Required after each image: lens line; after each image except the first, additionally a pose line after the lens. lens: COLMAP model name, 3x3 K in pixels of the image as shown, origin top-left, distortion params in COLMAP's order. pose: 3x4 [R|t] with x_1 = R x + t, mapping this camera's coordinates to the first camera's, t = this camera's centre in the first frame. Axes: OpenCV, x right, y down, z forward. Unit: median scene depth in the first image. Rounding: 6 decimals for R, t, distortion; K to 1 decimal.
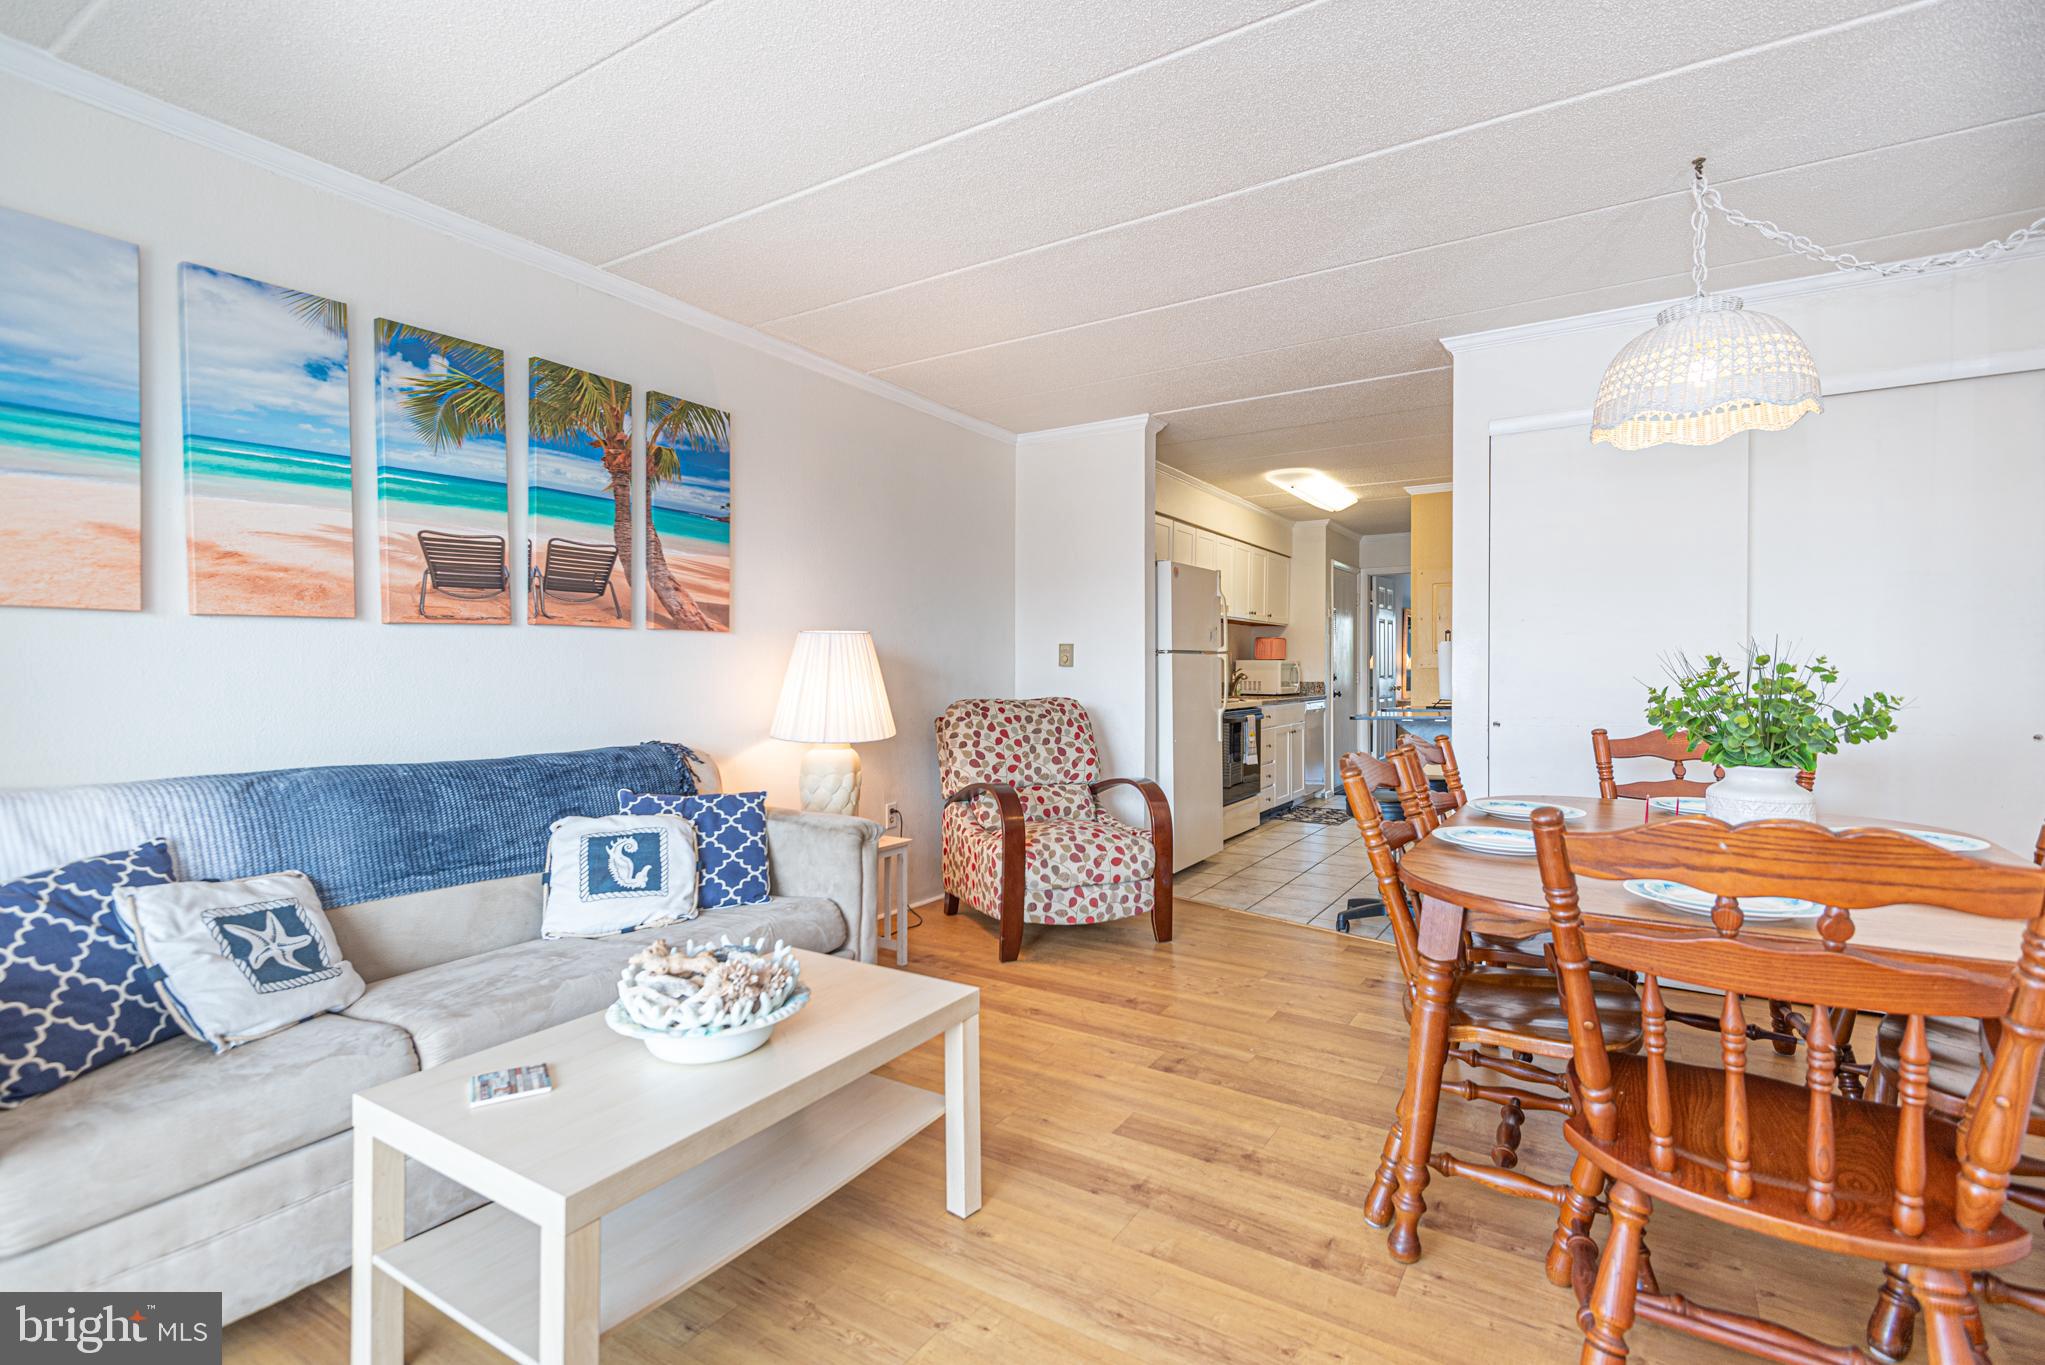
lens RADIAL K [[933.4, 0, 992.3], [0, 933.4, 670.8], [0, 0, 1]] dist [-0.002549, -0.001058]
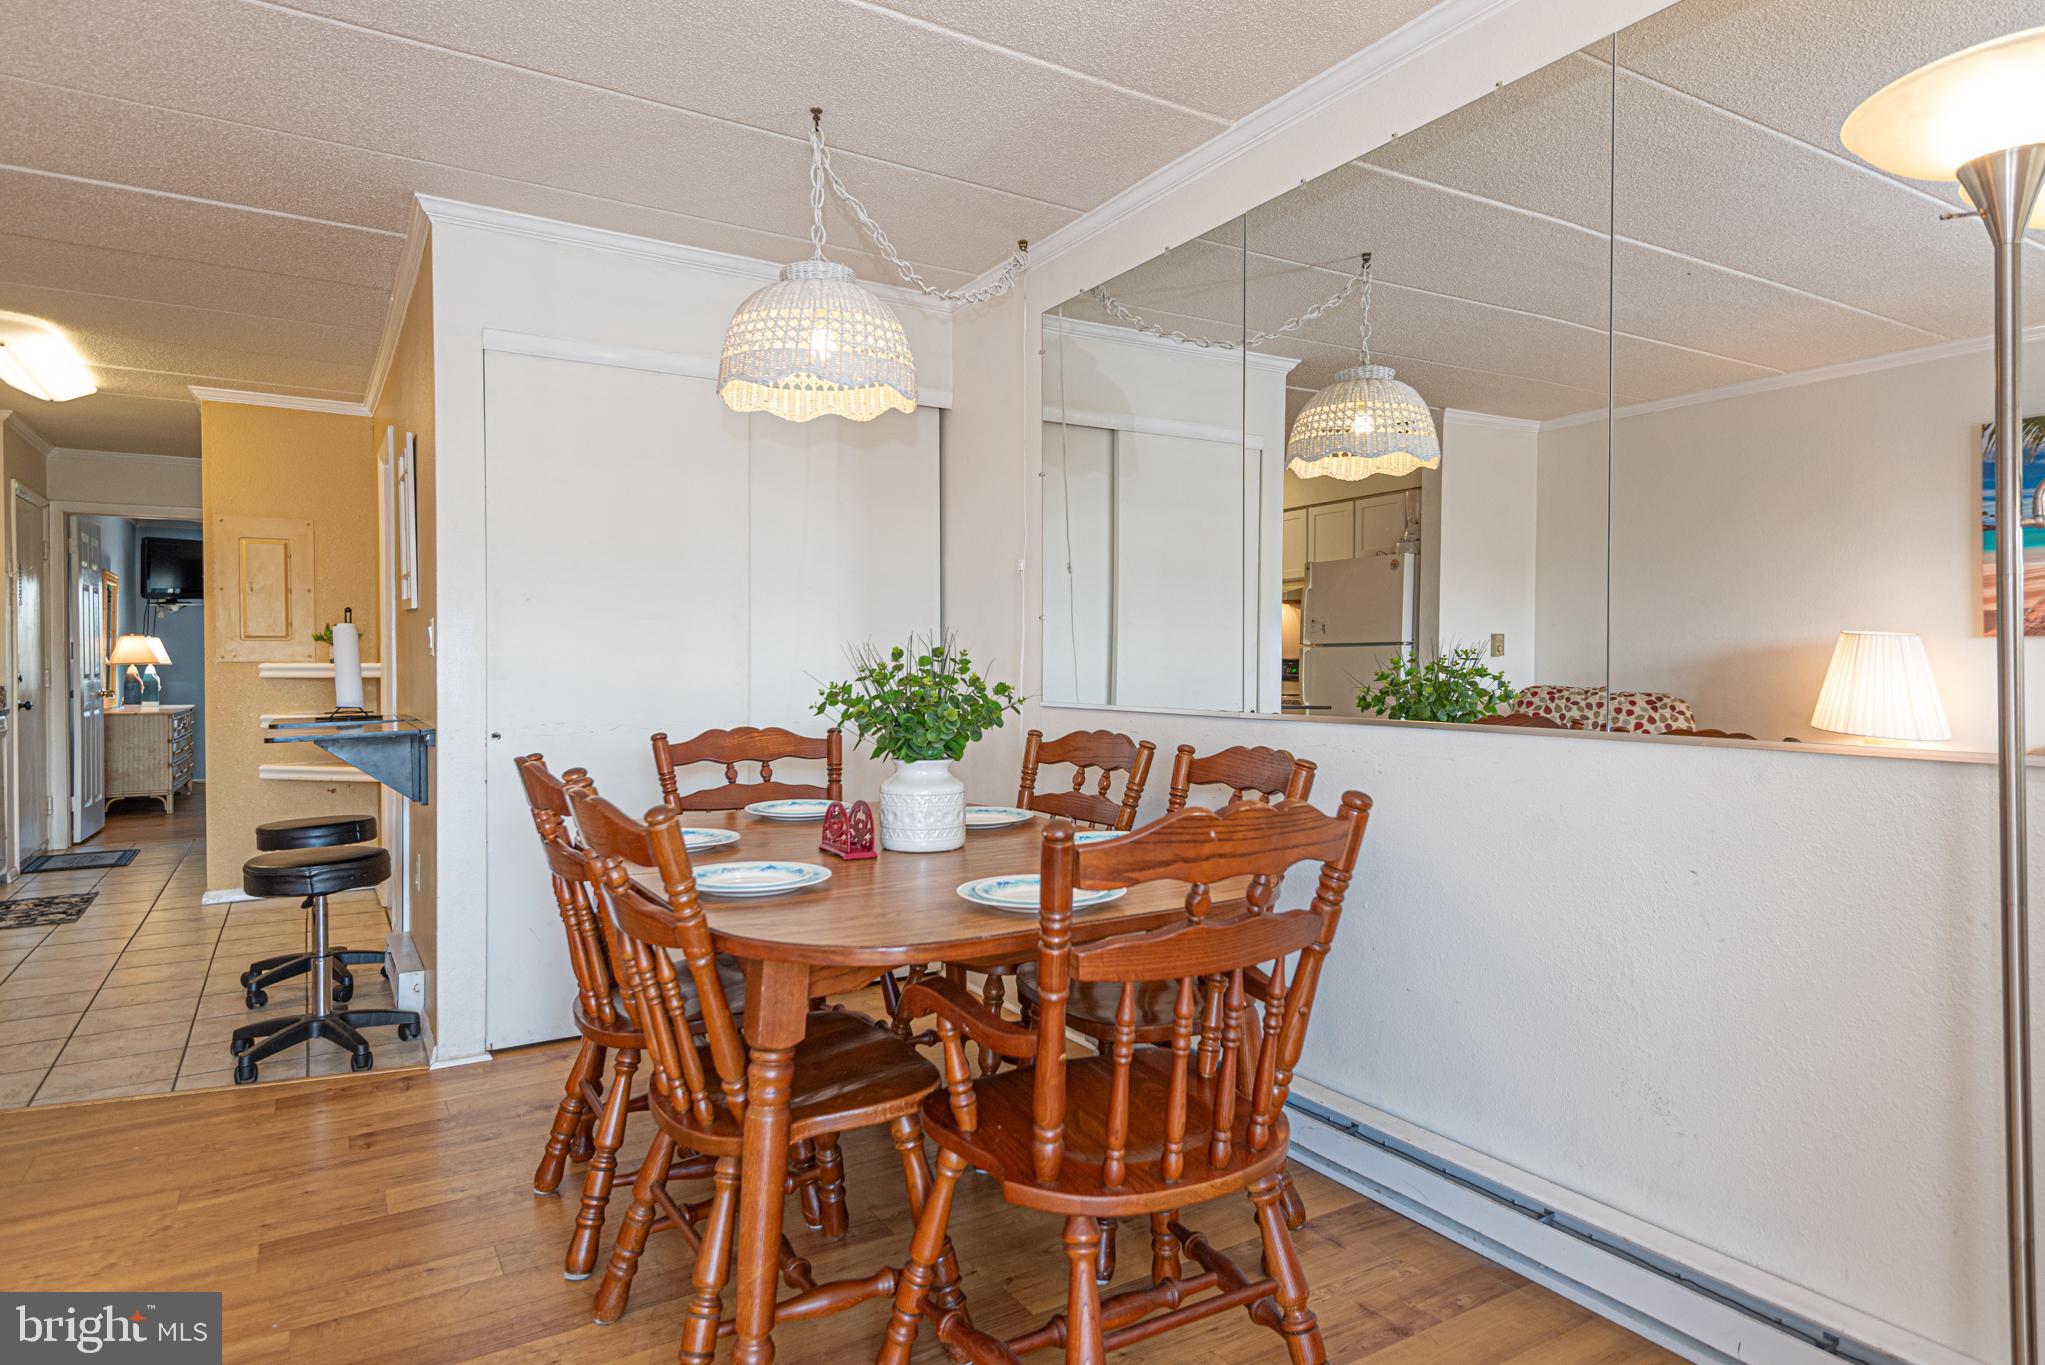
lens RADIAL K [[1190.8, 0, 1015.4], [0, 1190.8, 671.2], [0, 0, 1]] dist [0.033468, -0.001808]
pose [[0.419428, -0.009462, 0.907740, -0.186412], [0.005208, 0.999954, 0.008016, -0.000723], [-0.907774, 0.001365, 0.419458, 0.246938]]
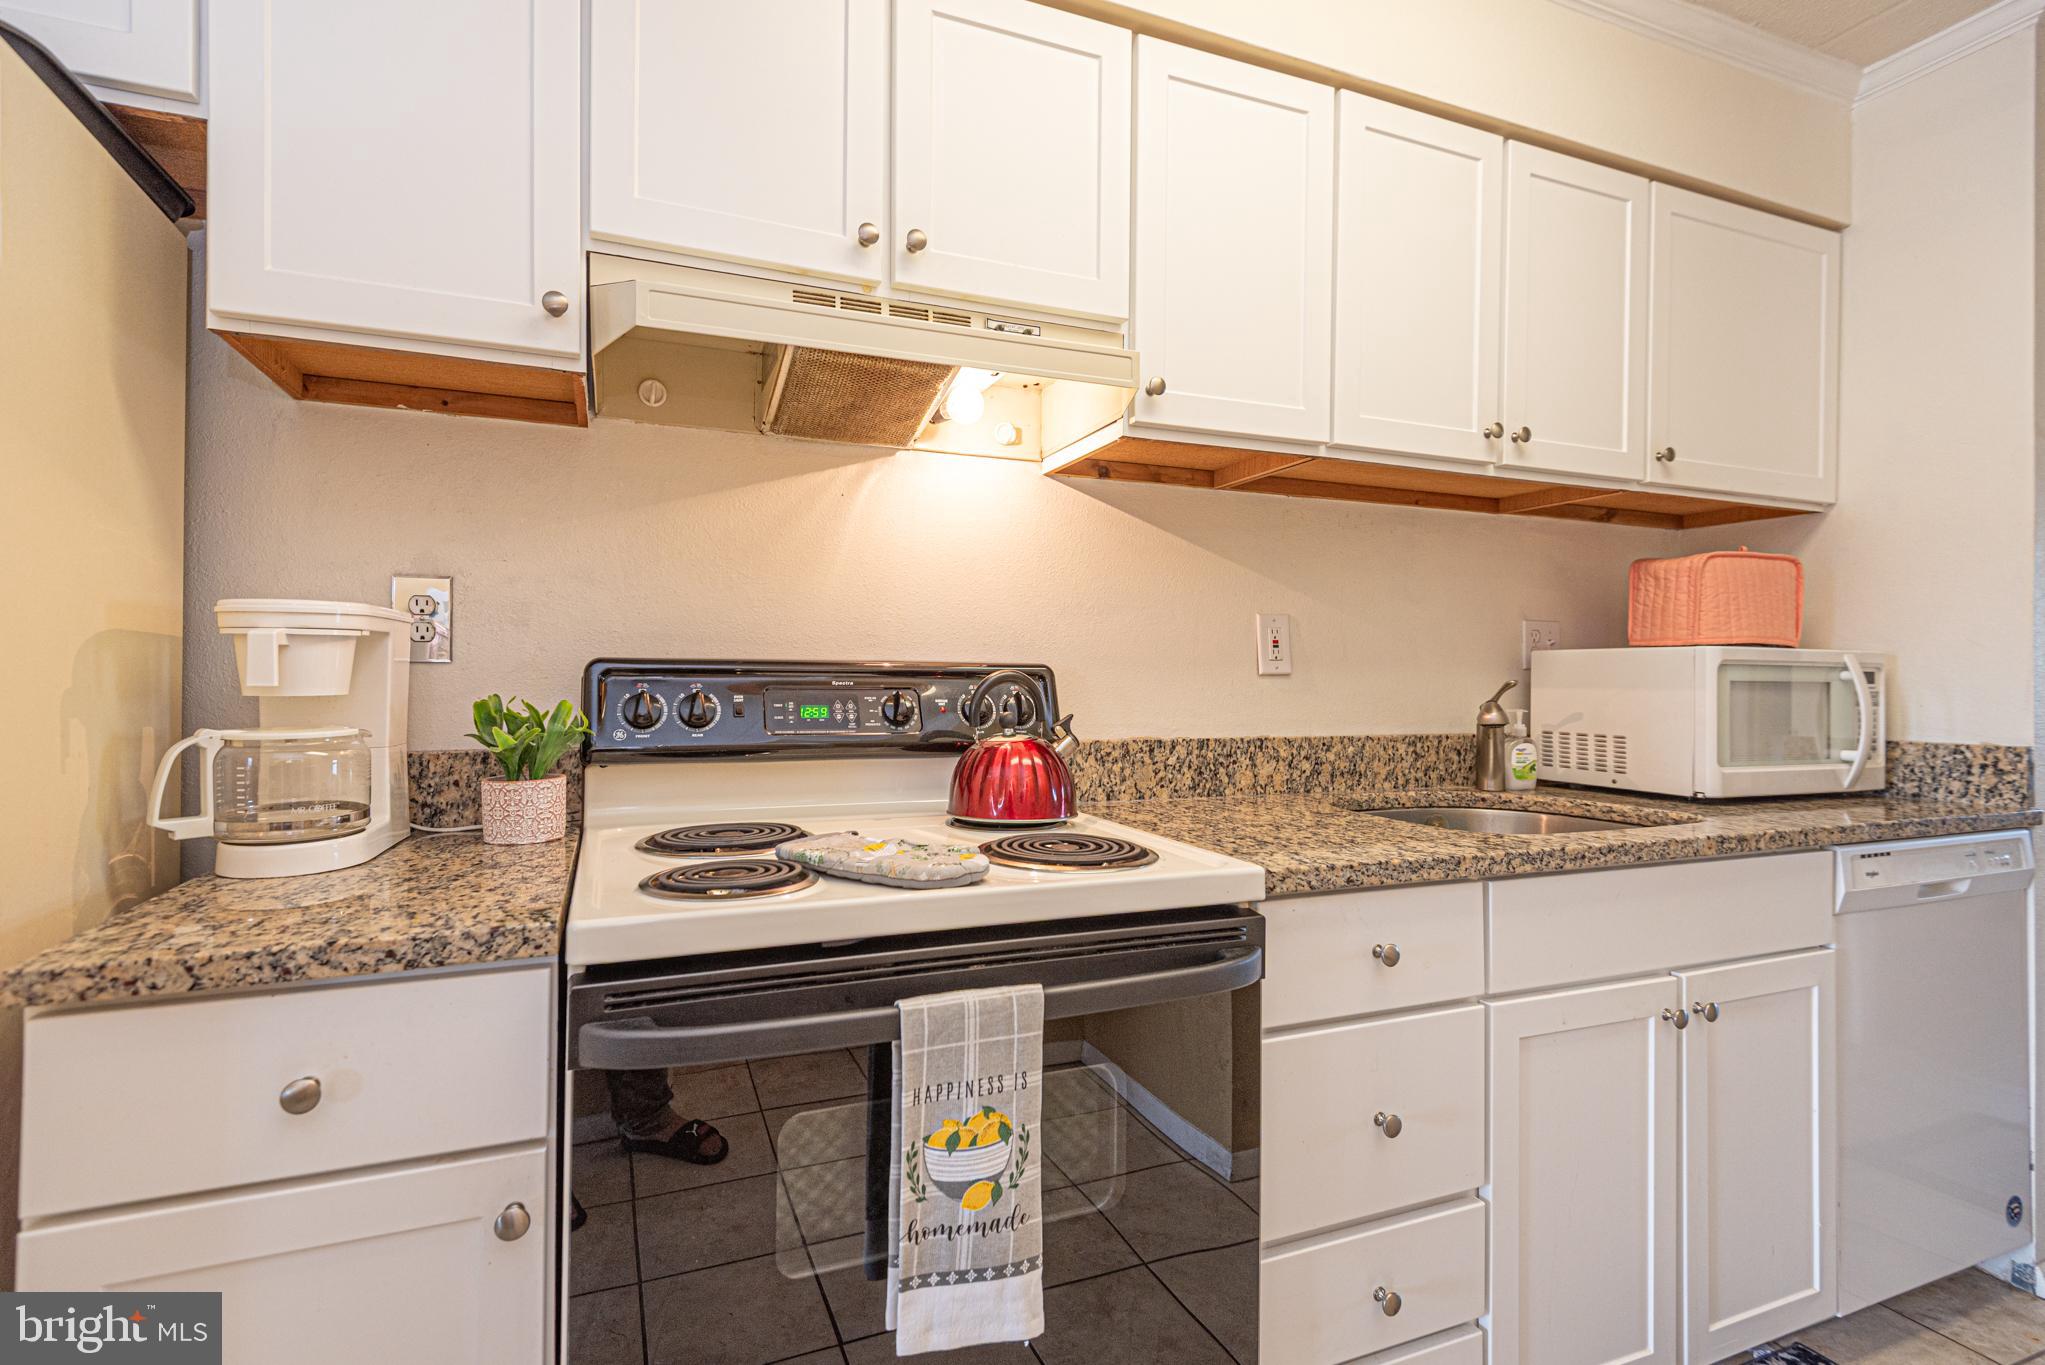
lens RADIAL K [[942.0, 0, 1021.5], [0, 942.0, 672.6], [0, 0, 1]] dist [0.035036, -0.019966]
pose [[0.831919, -0.000347, -0.554897, 0.717747], [-0.007615, 0.999898, -0.012042, -0.002505], [0.554845, 0.014243, 0.831832, 1.729920]]
